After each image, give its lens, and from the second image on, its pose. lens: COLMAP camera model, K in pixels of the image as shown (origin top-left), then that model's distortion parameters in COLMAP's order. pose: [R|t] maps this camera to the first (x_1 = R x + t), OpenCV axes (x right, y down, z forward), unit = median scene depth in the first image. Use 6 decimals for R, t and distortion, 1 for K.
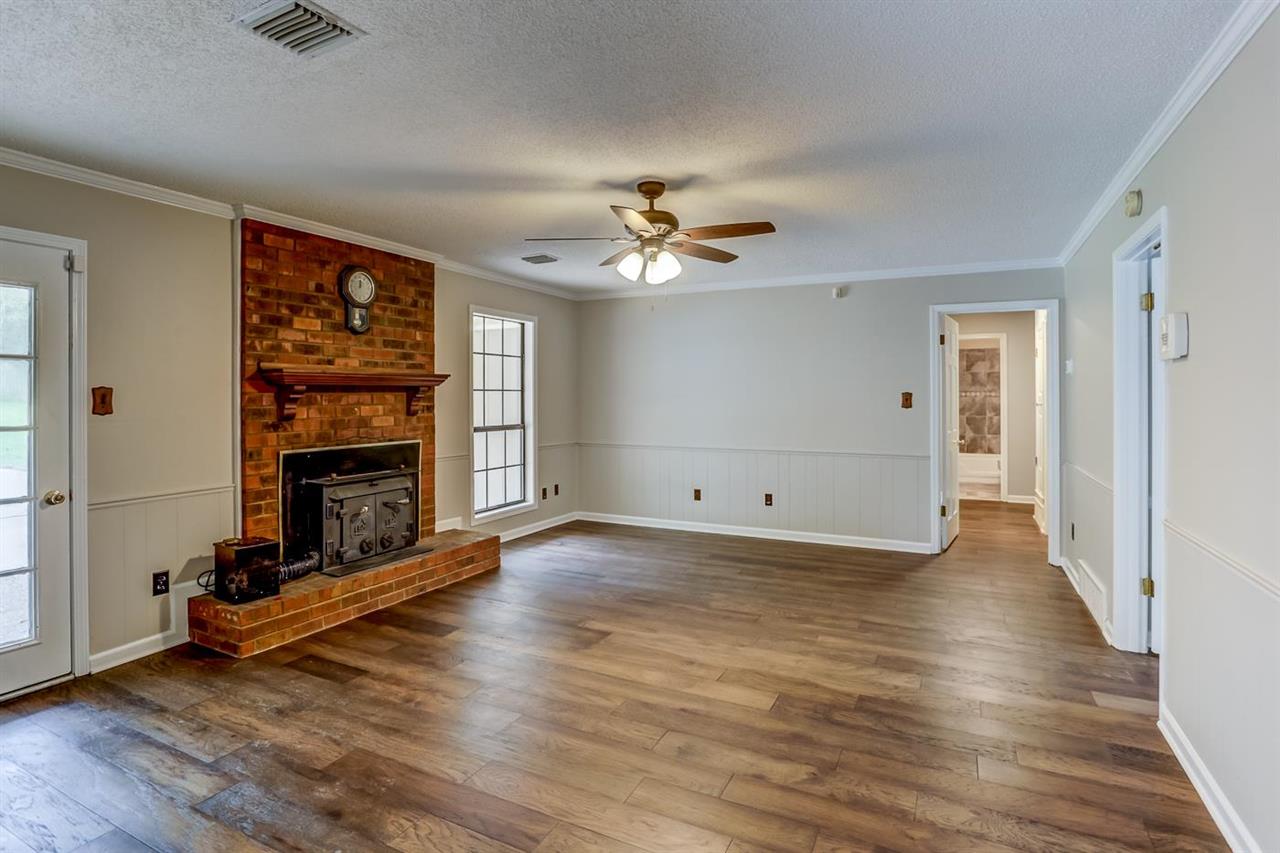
lens RADIAL K [[651.1, 0, 630.2], [0, 651.1, 397.0], [0, 0, 1]] dist [-0.047144, 0.022389]
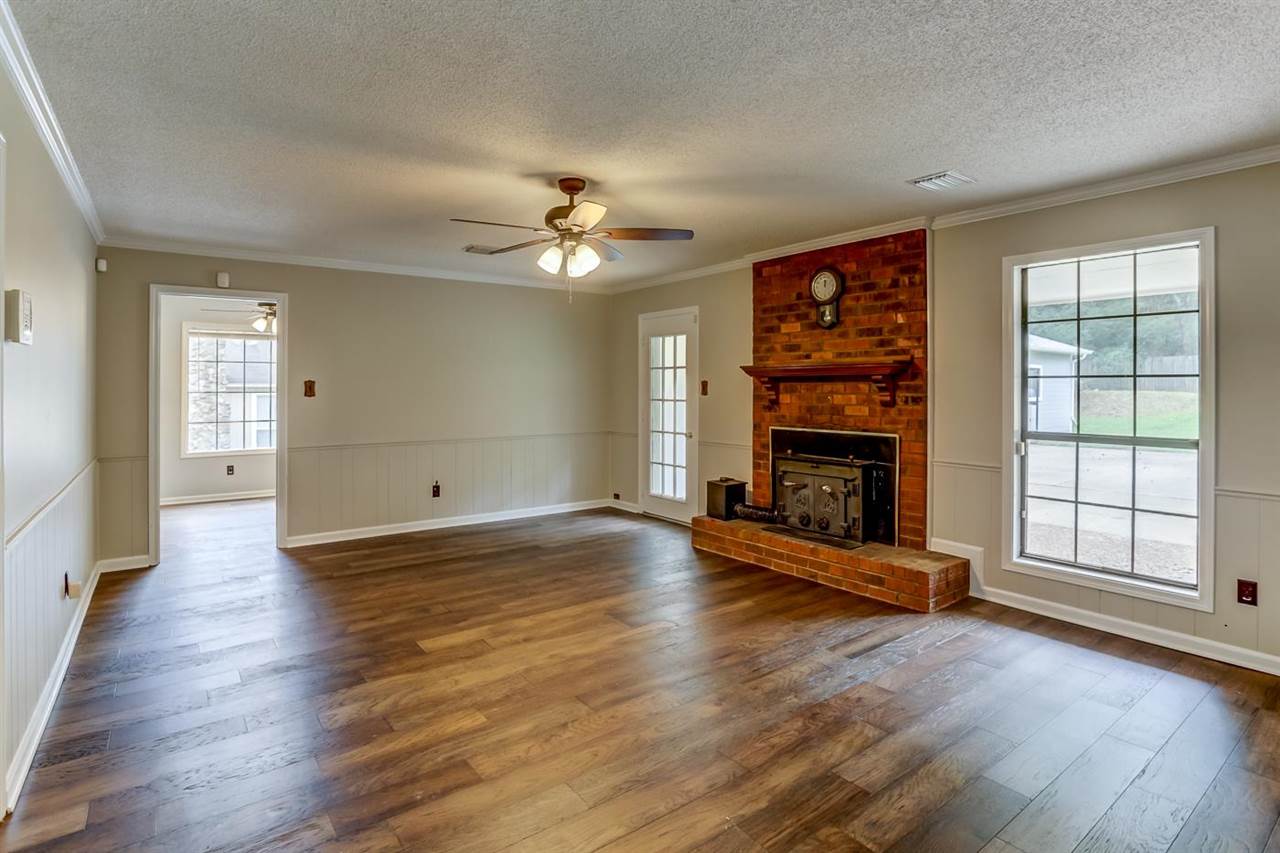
lens RADIAL K [[639.3, 0, 637.1], [0, 639.3, 391.6], [0, 0, 1]] dist [-0.041771, 0.019178]
pose [[-0.436078, 0.009439, -0.899859, 0.776464], [-0.001091, 0.999939, 0.011018, -0.003432], [0.899908, 0.005786, -0.436041, 1.327703]]
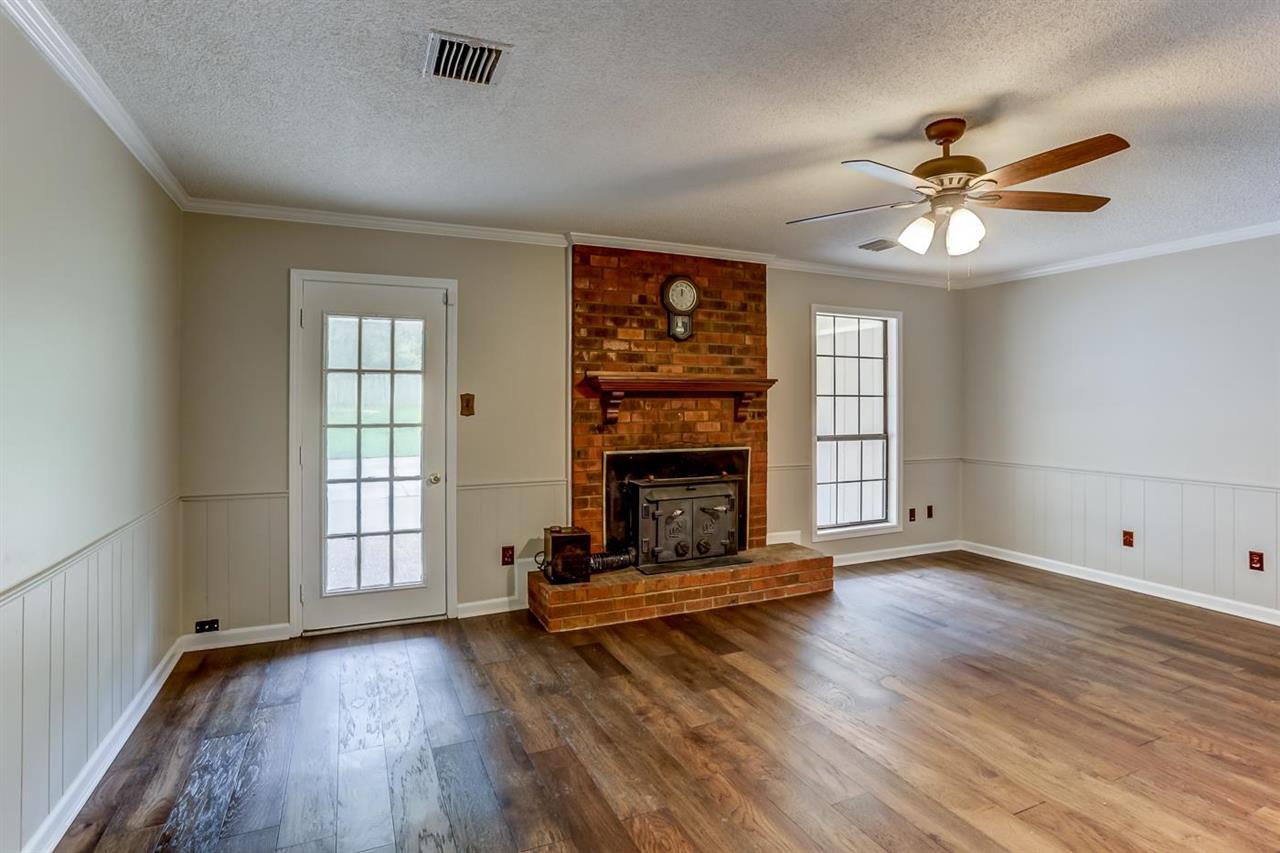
lens RADIAL K [[651.1, 0, 631.8], [0, 651.1, 398.8], [0, 0, 1]] dist [-0.047144, 0.022389]
pose [[0.782186, 0.000469, -0.623044, 0.183968], [-0.004250, 0.999980, -0.004583, -0.000858], [0.623030, 0.006233, 0.782173, 0.158893]]
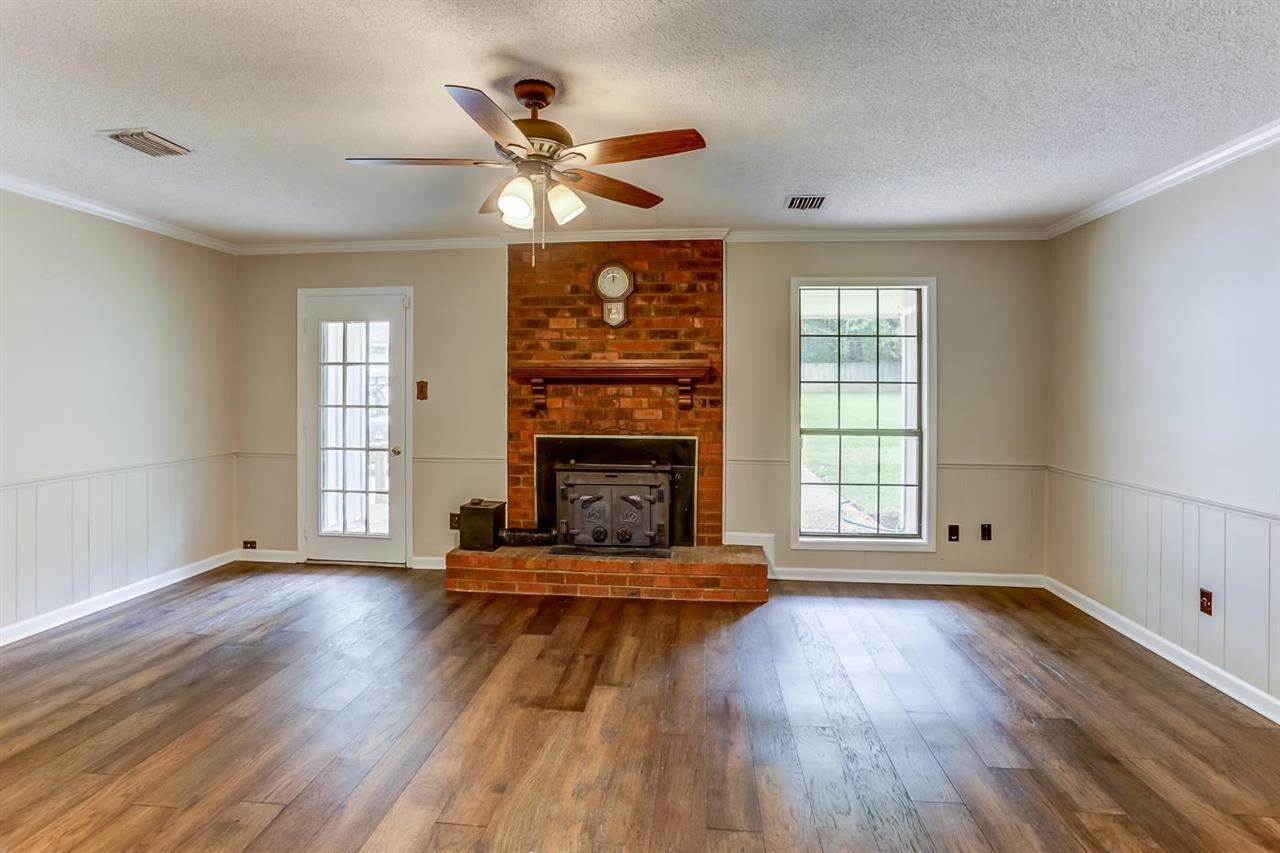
lens RADIAL K [[651.1, 0, 626.5], [0, 651.1, 393.1], [0, 0, 1]] dist [-0.047144, 0.022389]
pose [[0.358707, 0.009745, -0.933399, 0.620713], [-0.007071, 0.999945, 0.007723, -0.002124], [0.933424, 0.003829, 0.358756, 0.727626]]
